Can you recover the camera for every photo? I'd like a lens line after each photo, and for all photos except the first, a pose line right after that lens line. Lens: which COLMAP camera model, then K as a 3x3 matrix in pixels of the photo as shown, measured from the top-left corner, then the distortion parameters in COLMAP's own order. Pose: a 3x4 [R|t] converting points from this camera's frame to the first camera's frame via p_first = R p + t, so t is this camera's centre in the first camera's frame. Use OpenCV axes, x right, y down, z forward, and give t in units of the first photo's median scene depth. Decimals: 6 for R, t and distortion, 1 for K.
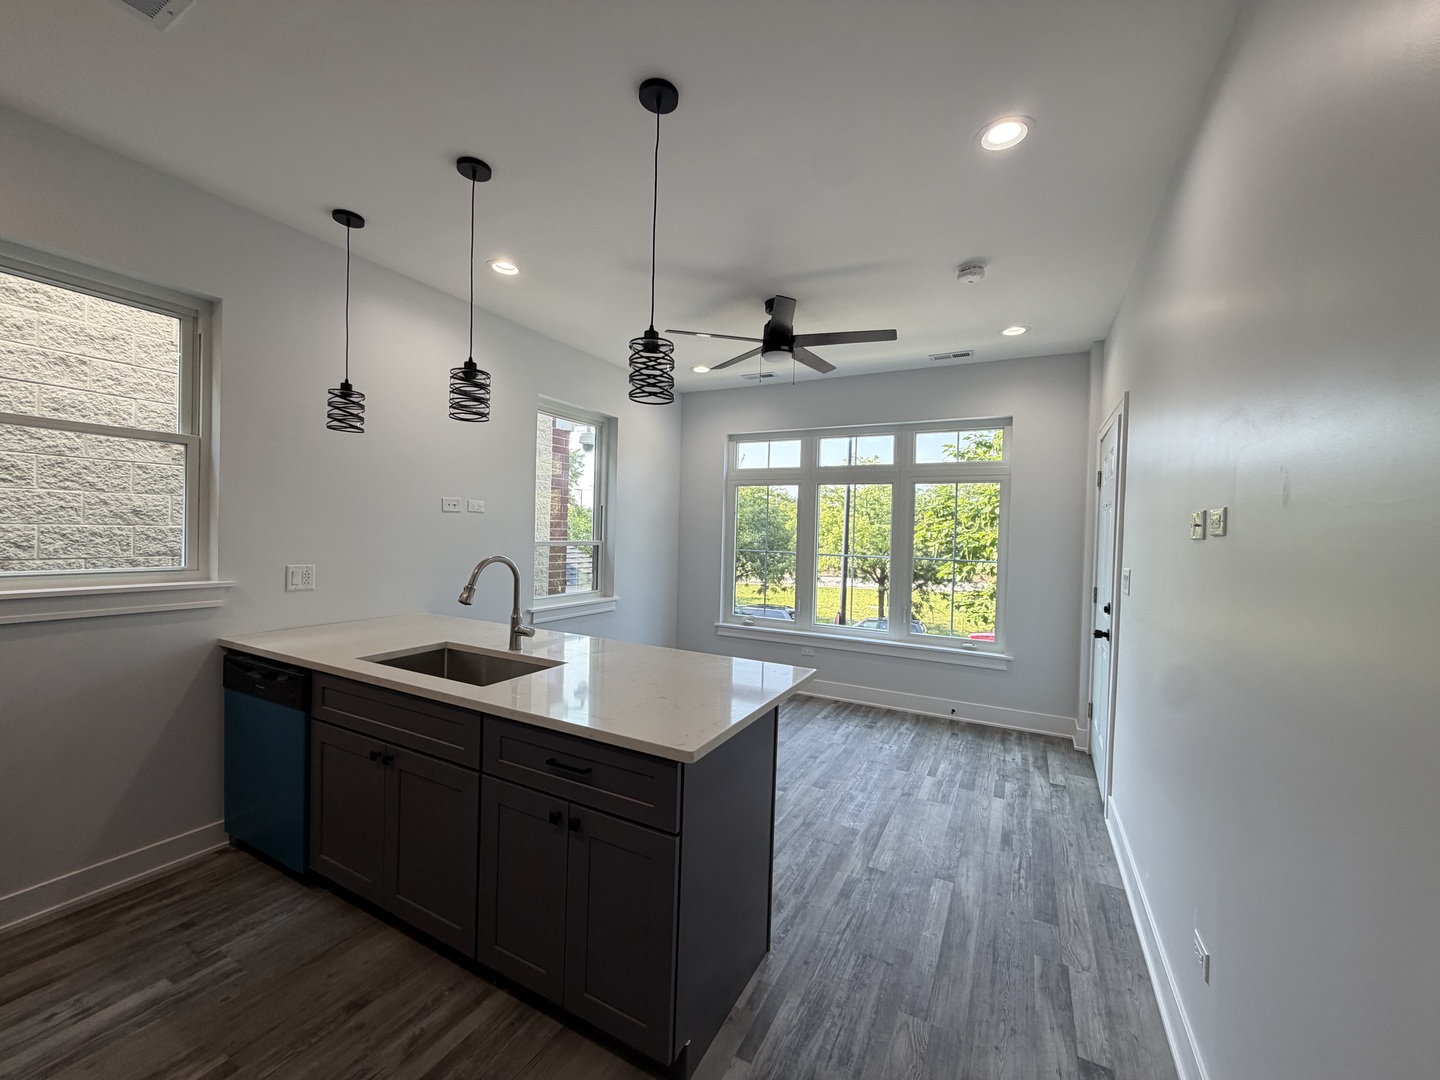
lens RADIAL K [[574.0, 0, 720.2], [0, 574.0, 540.8], [0, 0, 1]] dist [-0.003127, 0.001149]
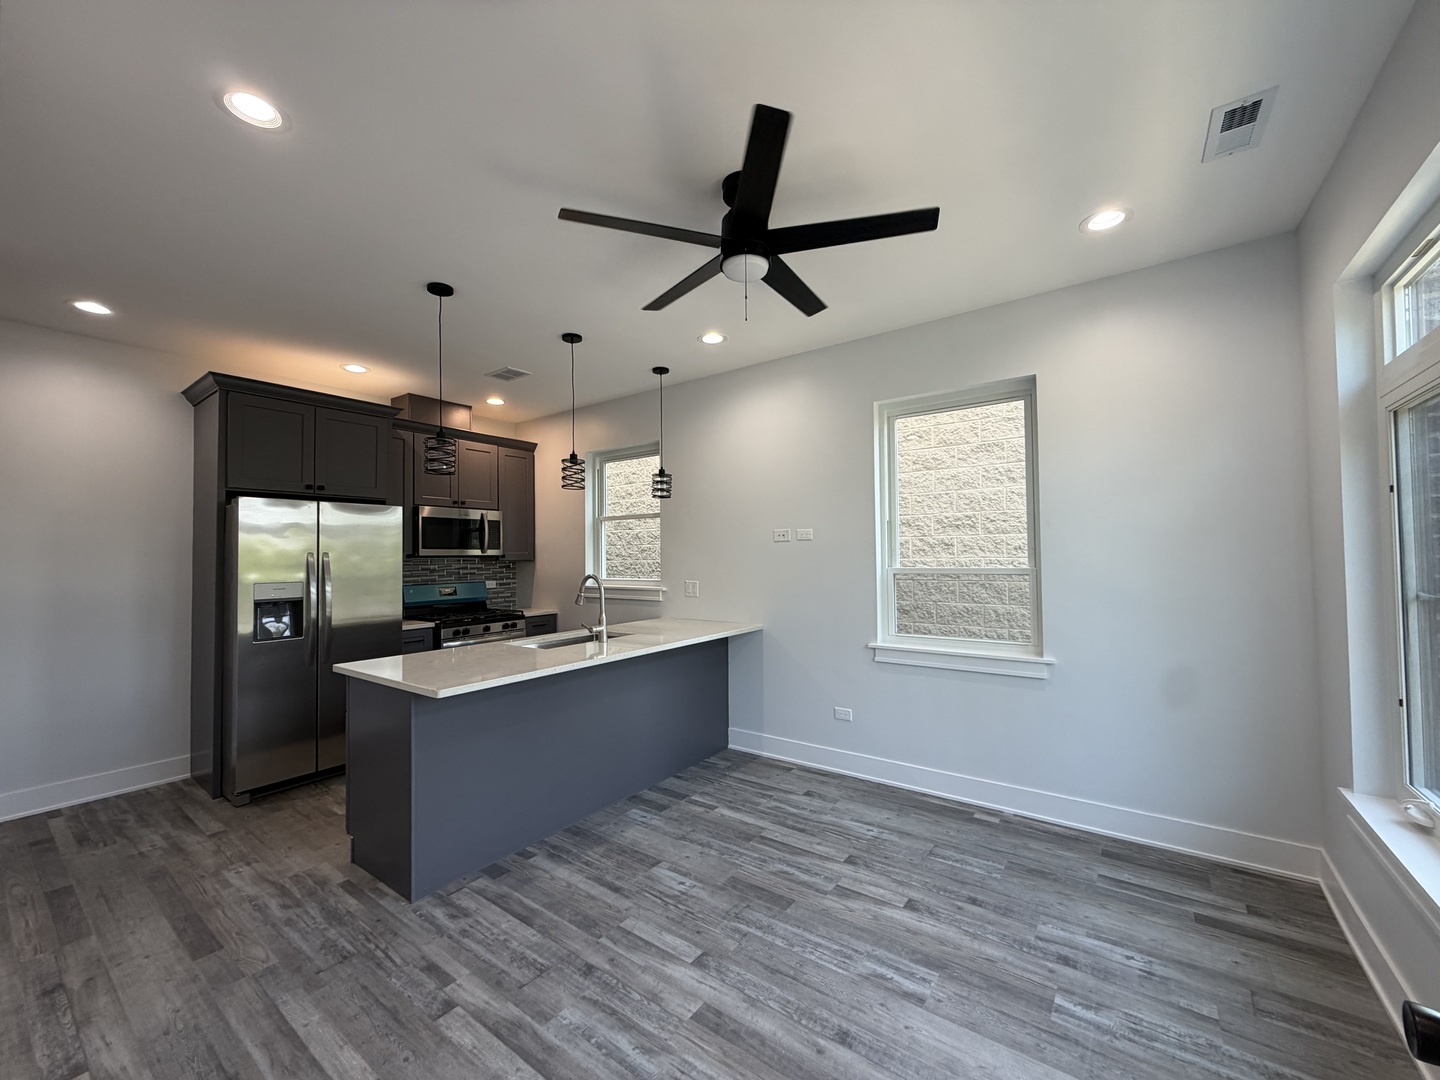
lens RADIAL K [[574.0, 0, 720.6], [0, 574.0, 540.5], [0, 0, 1]] dist [-0.003127, 0.001149]
pose [[-0.145452, -0.044848, -0.988348, 0.947428], [-0.006769, 0.998994, -0.044334, 0.000453], [0.989342, 0.000241, -0.145609, 1.417168]]
